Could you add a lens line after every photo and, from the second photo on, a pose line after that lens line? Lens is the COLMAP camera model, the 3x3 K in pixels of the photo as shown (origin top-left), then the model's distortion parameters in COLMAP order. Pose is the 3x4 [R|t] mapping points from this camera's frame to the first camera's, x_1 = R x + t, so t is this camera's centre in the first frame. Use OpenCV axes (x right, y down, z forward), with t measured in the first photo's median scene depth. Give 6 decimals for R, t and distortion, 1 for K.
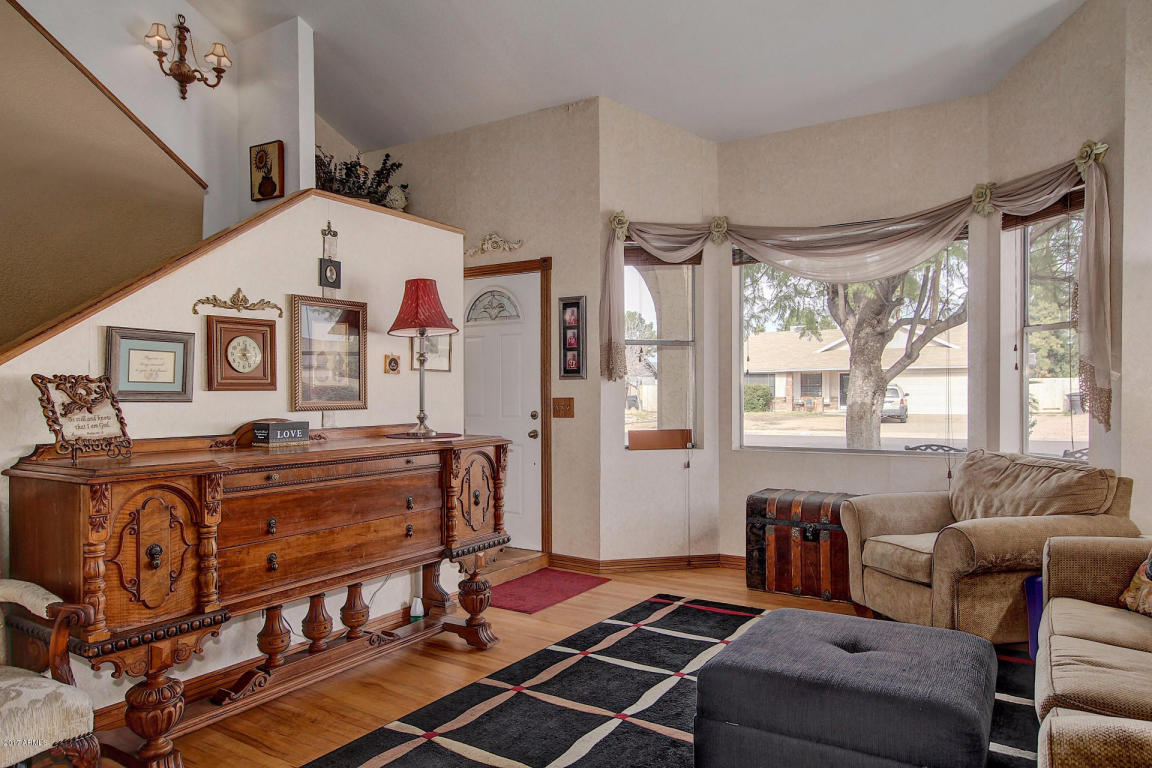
lens RADIAL K [[733.5, 0, 574.2], [0, 733.5, 386.9], [0, 0, 1]] dist [0.002789, 0.000540]
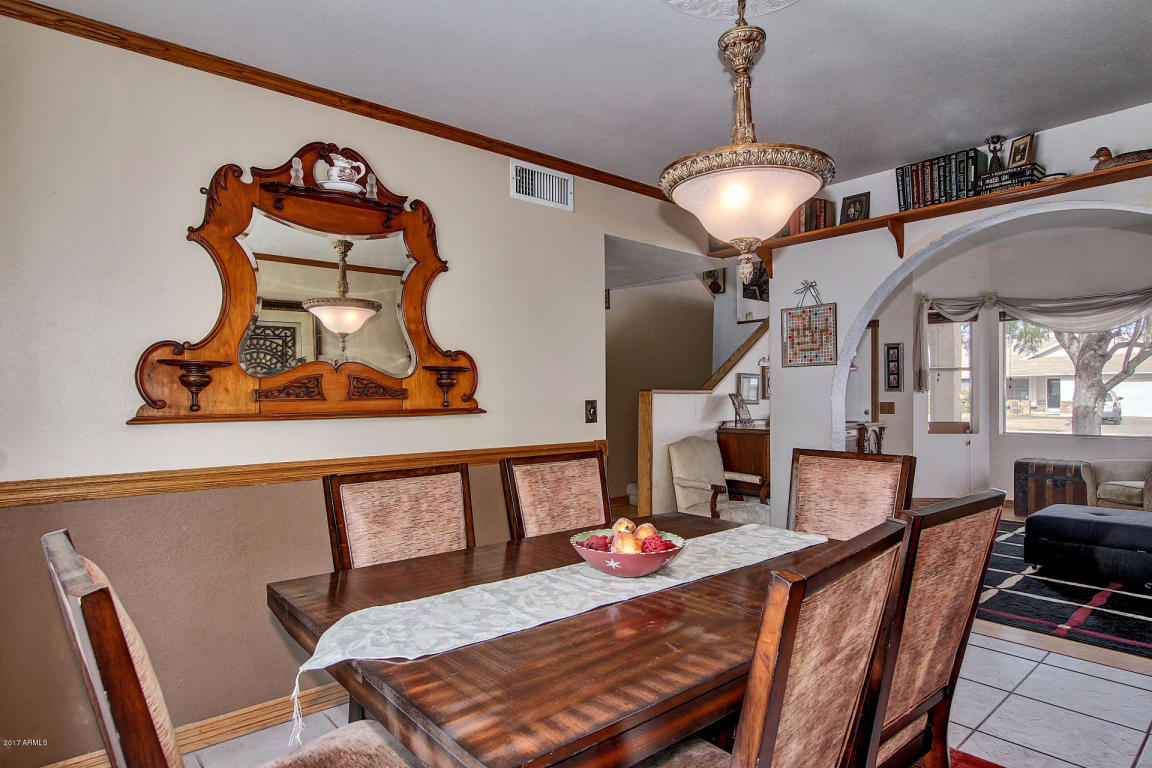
lens RADIAL K [[642.0, 0, 578.3], [0, 642.0, 389.8], [0, 0, 1]] dist [-0.007823, 0.000383]
pose [[0.961720, -0.001259, -0.274033, -0.297956], [0.001254, 0.999999, -0.000192, -0.014542], [0.274033, -0.000159, 0.961720, -0.632856]]
